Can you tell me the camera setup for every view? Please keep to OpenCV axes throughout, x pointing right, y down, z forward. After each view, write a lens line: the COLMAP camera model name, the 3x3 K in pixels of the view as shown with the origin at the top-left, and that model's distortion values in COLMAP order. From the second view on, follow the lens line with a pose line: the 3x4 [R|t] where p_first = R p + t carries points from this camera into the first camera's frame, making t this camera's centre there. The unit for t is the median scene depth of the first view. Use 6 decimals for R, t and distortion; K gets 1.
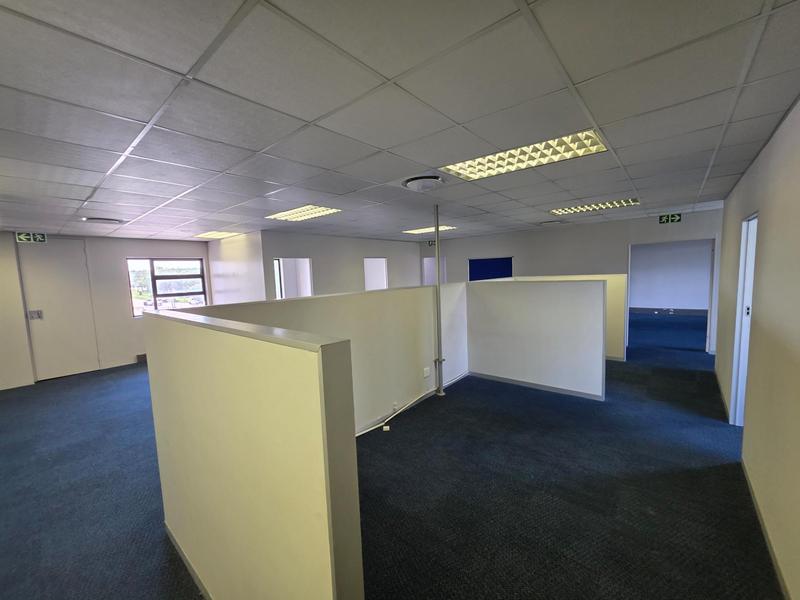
lens RADIAL K [[321.6, 0, 404.4], [0, 321.6, 304.6], [0, 0, 1]] dist [-0.002112, -0.000866]
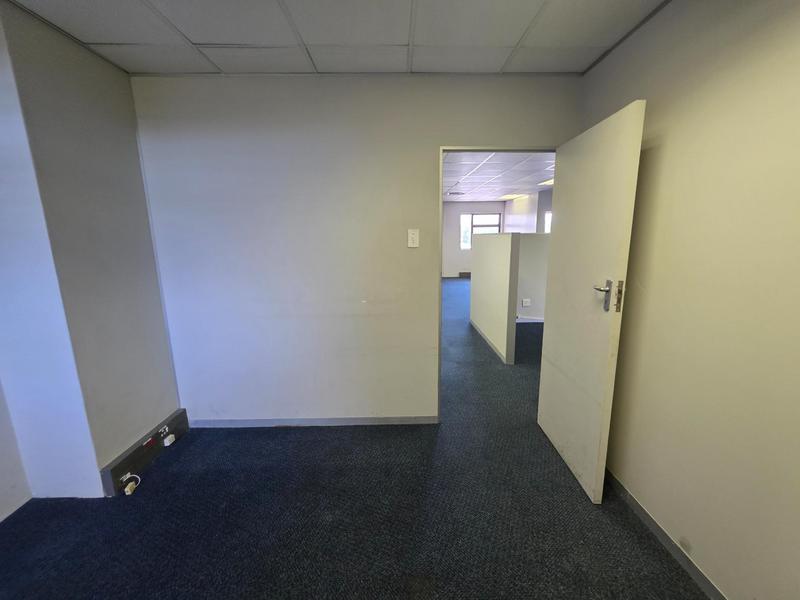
lens RADIAL K [[321.6, 0, 400.7], [0, 321.6, 301.8], [0, 0, 1]] dist [-0.002112, -0.000866]
pose [[0.655191, 0.173019, -0.735384, 0.243297], [-0.077241, 0.983662, 0.162615, 0.056030], [0.751504, -0.049742, 0.657850, -0.360314]]
